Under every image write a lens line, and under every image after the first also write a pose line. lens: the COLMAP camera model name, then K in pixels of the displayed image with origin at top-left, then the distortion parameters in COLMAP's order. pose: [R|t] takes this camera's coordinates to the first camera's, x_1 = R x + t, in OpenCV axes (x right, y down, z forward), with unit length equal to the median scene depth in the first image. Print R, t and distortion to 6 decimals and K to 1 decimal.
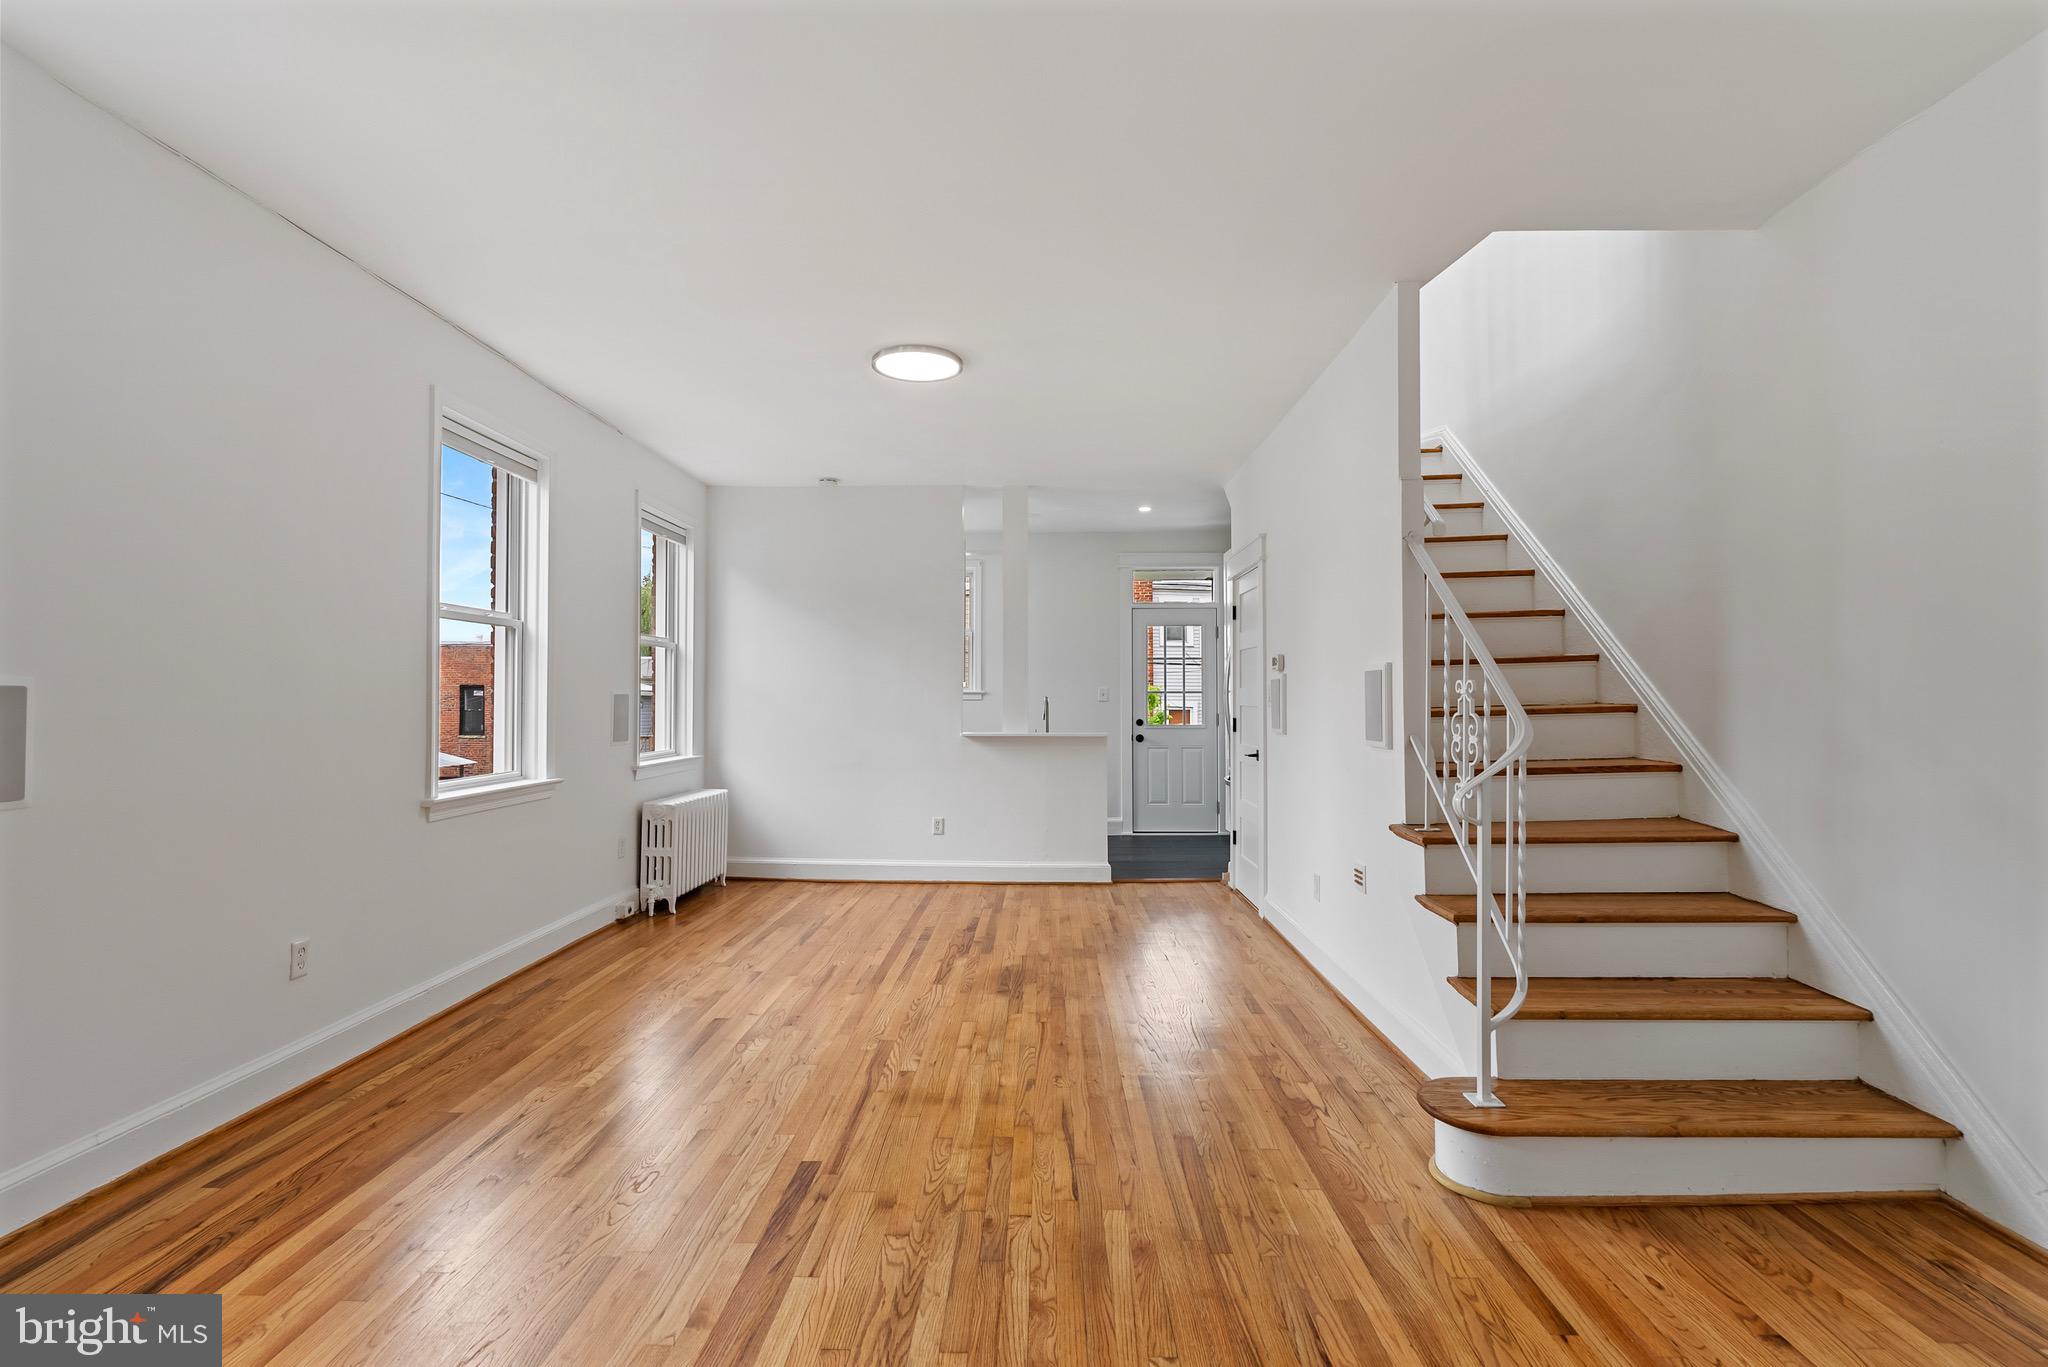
lens RADIAL K [[932.0, 0, 1002.5], [0, 932.0, 679.3], [0, 0, 1]] dist [-0.011172, 0.003086]
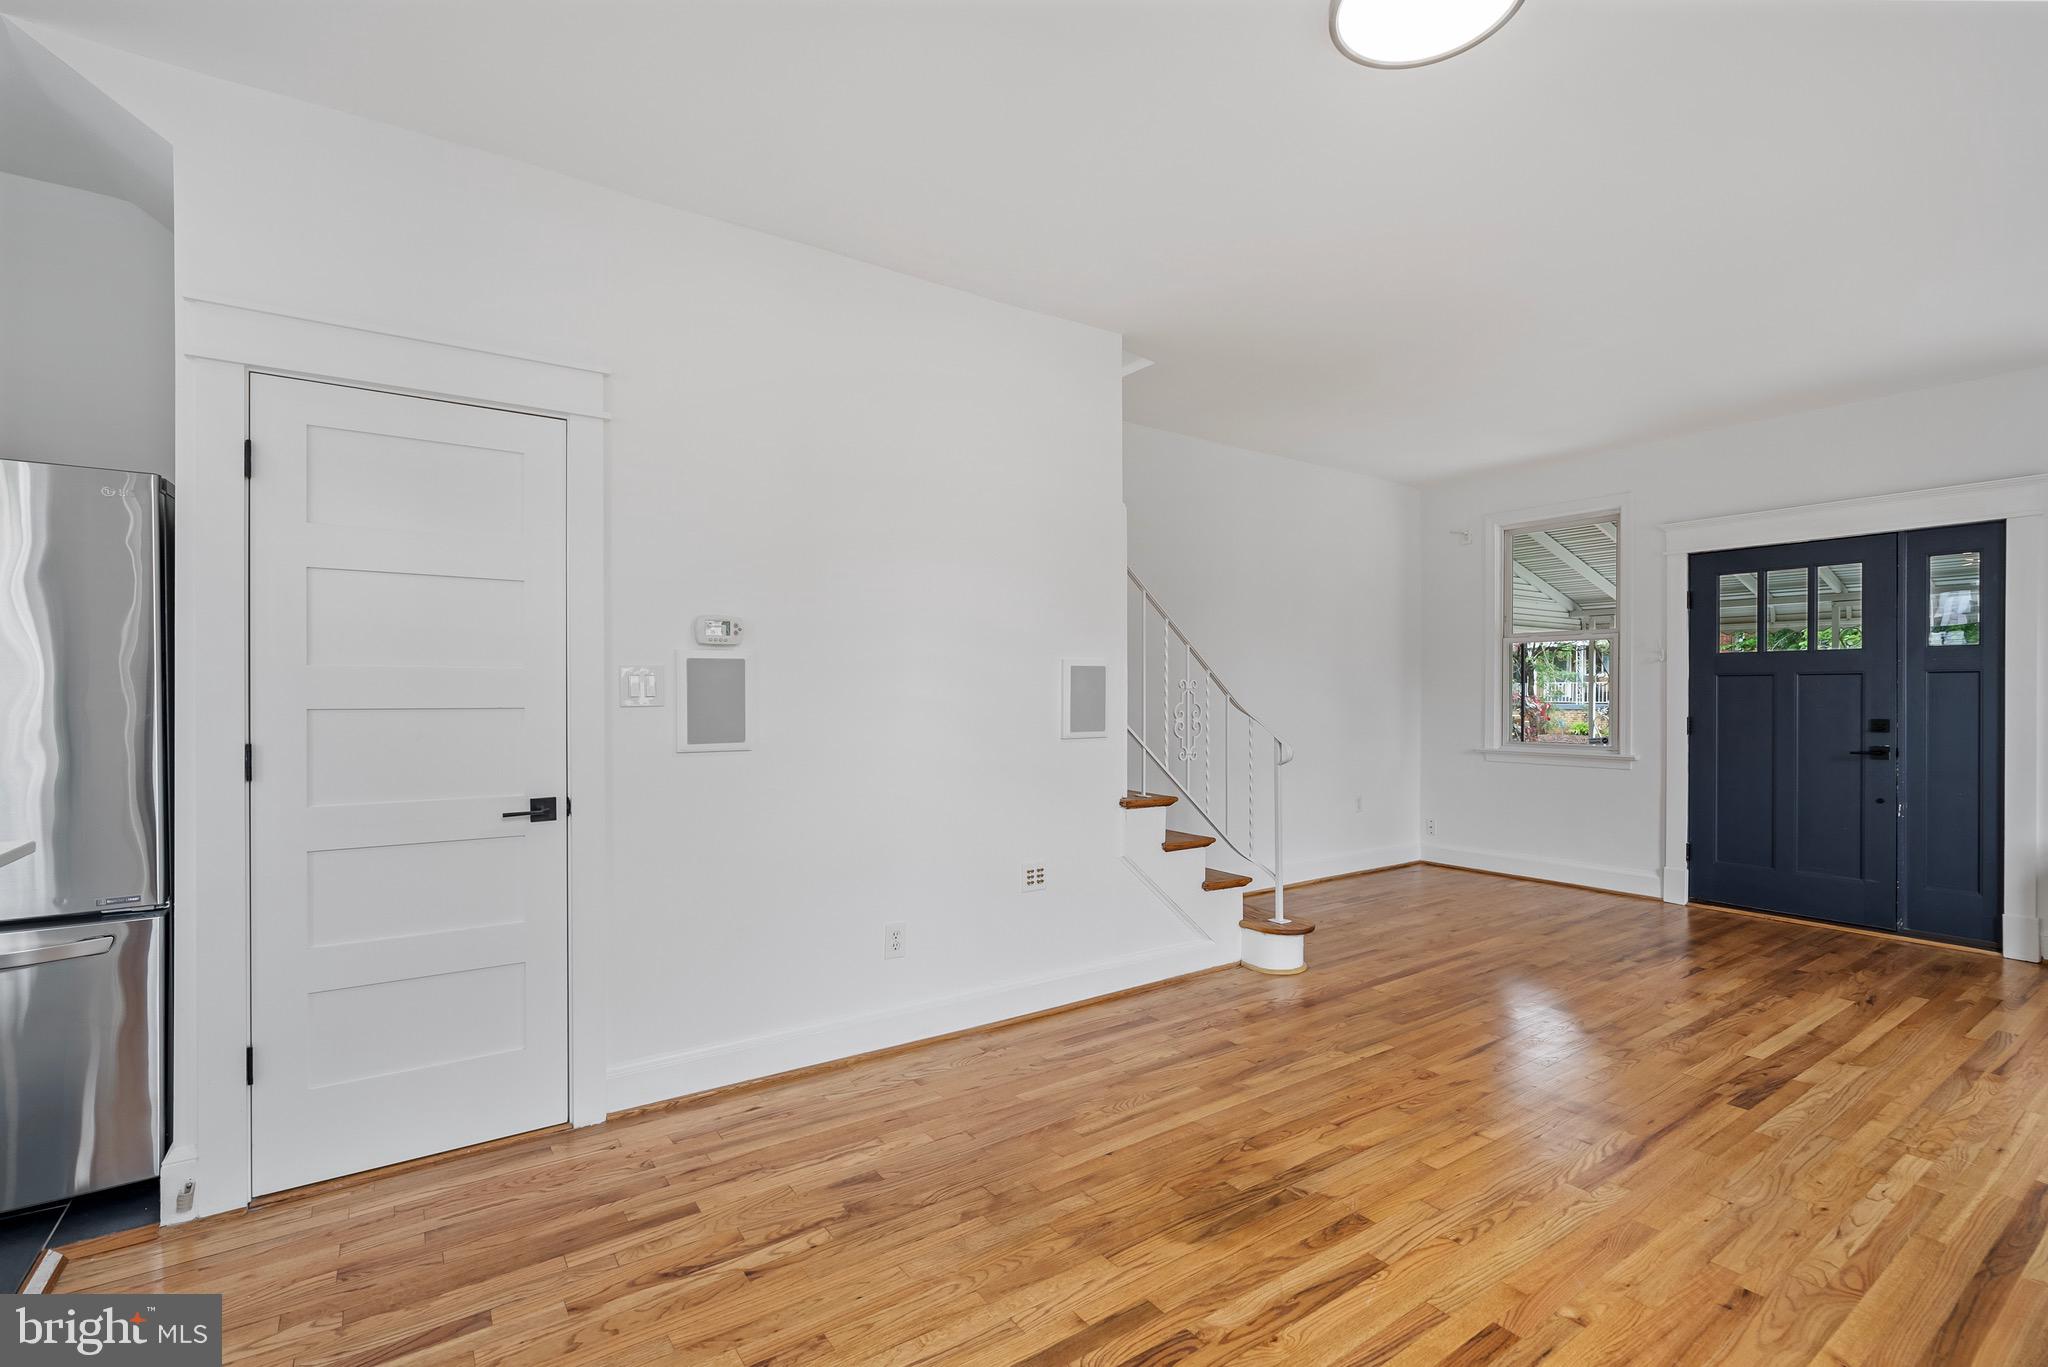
lens RADIAL K [[932.0, 0, 1026.3], [0, 932.0, 700.5], [0, 0, 1]] dist [-0.011172, 0.003086]
pose [[-0.611121, -0.006608, 0.791510, -0.330587], [-0.016383, 0.999857, -0.004302, 0.029005], [-0.791368, -0.015596, -0.611141, 1.395152]]
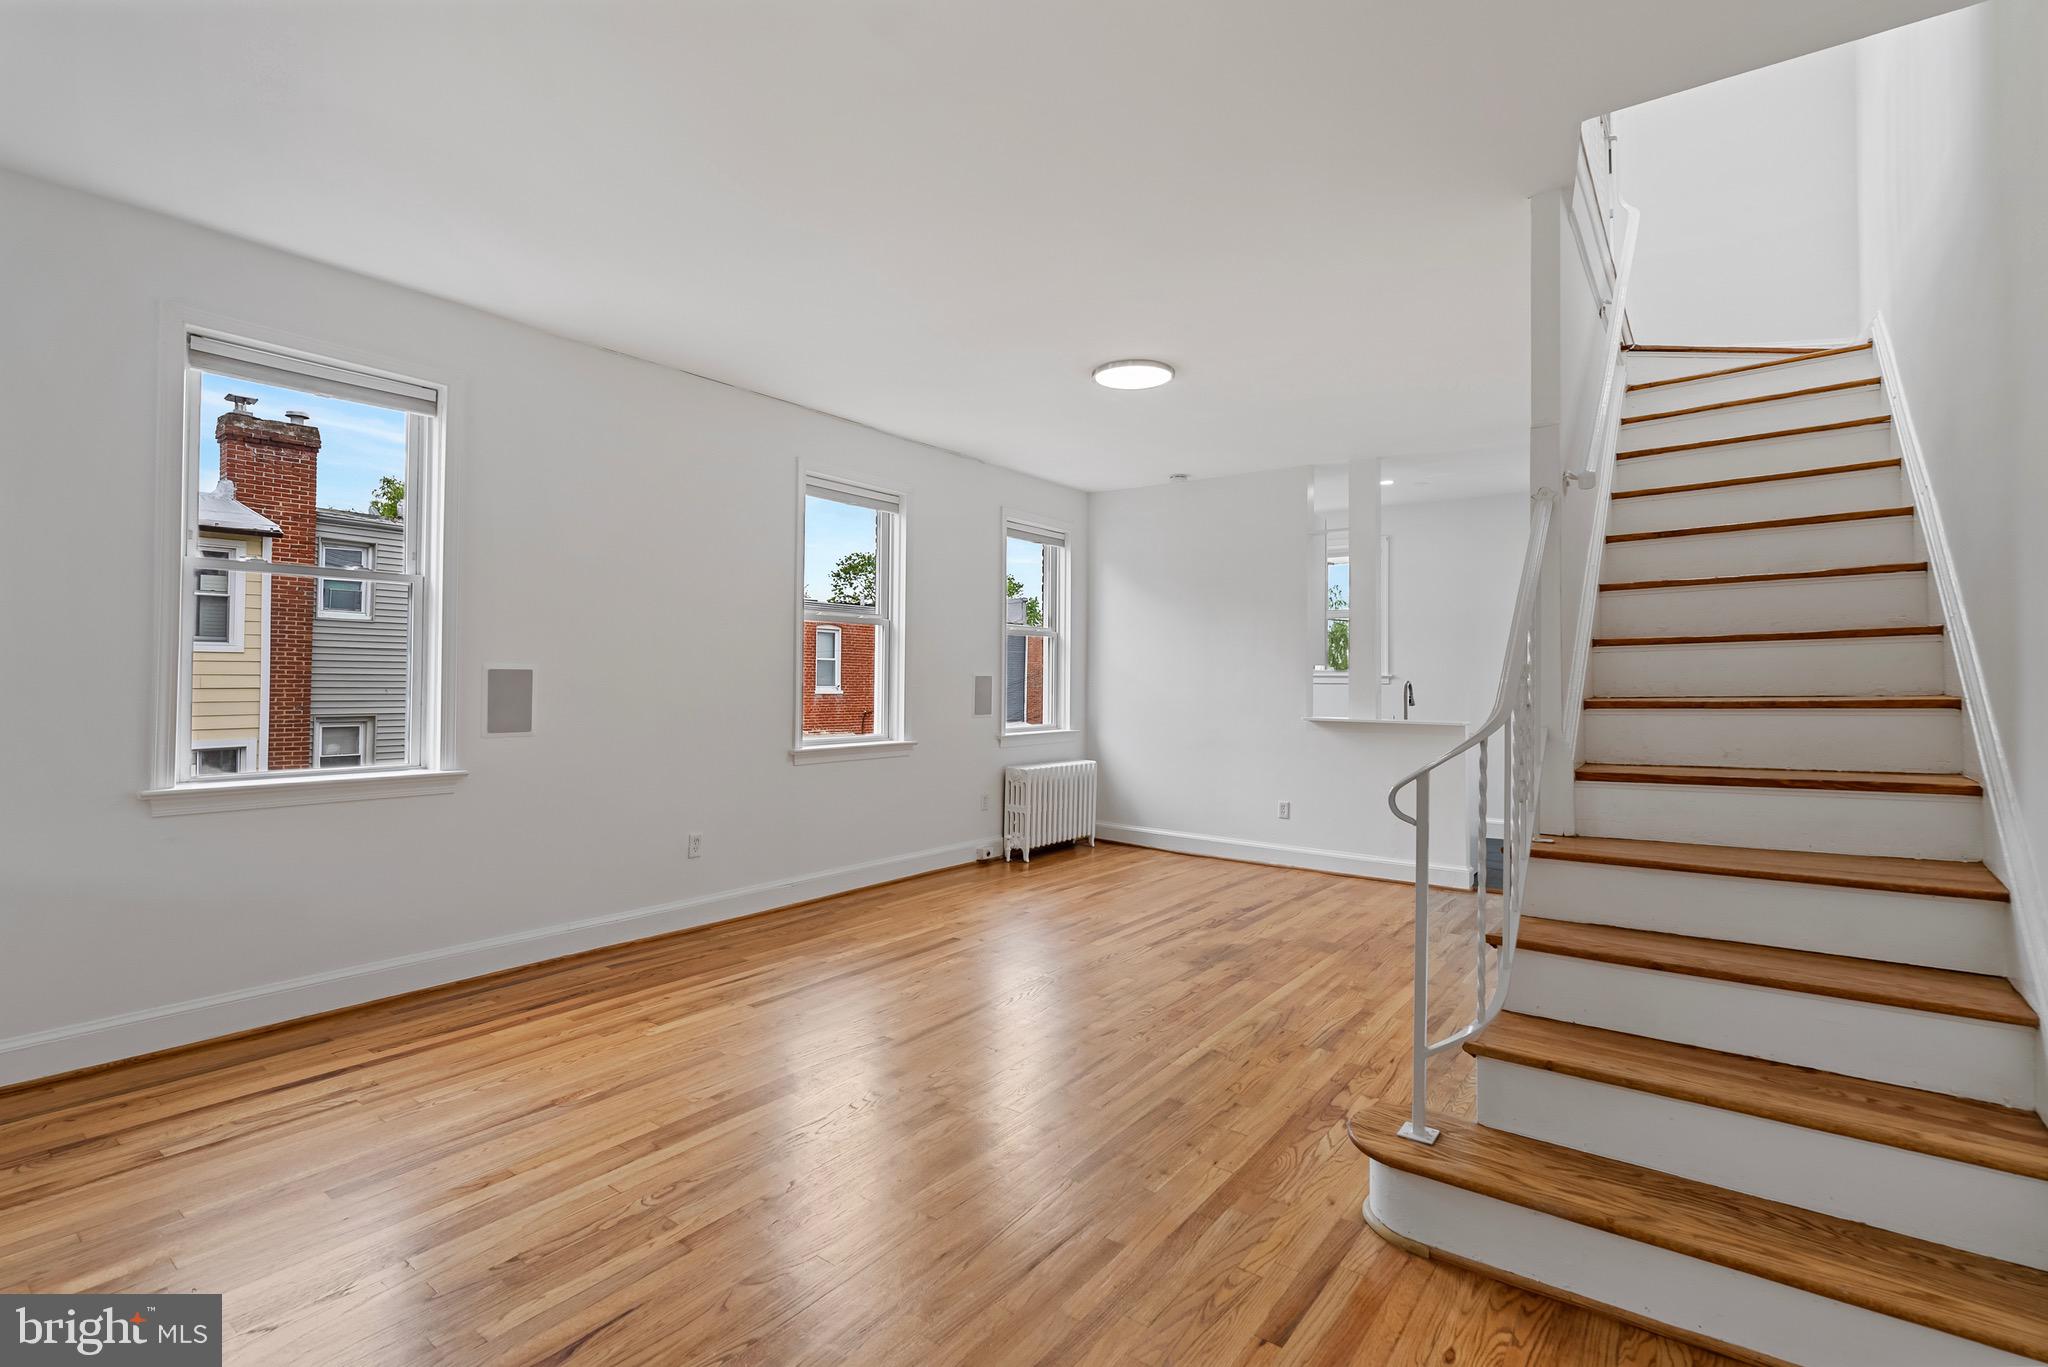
lens RADIAL K [[932.0, 0, 1006.8], [0, 932.0, 666.0], [0, 0, 1]] dist [-0.011172, 0.003086]
pose [[0.815756, -0.002022, -0.578392, 0.402549], [0.004574, 0.999985, 0.002955, -0.001616], [0.578378, -0.005056, 0.815753, 0.022267]]
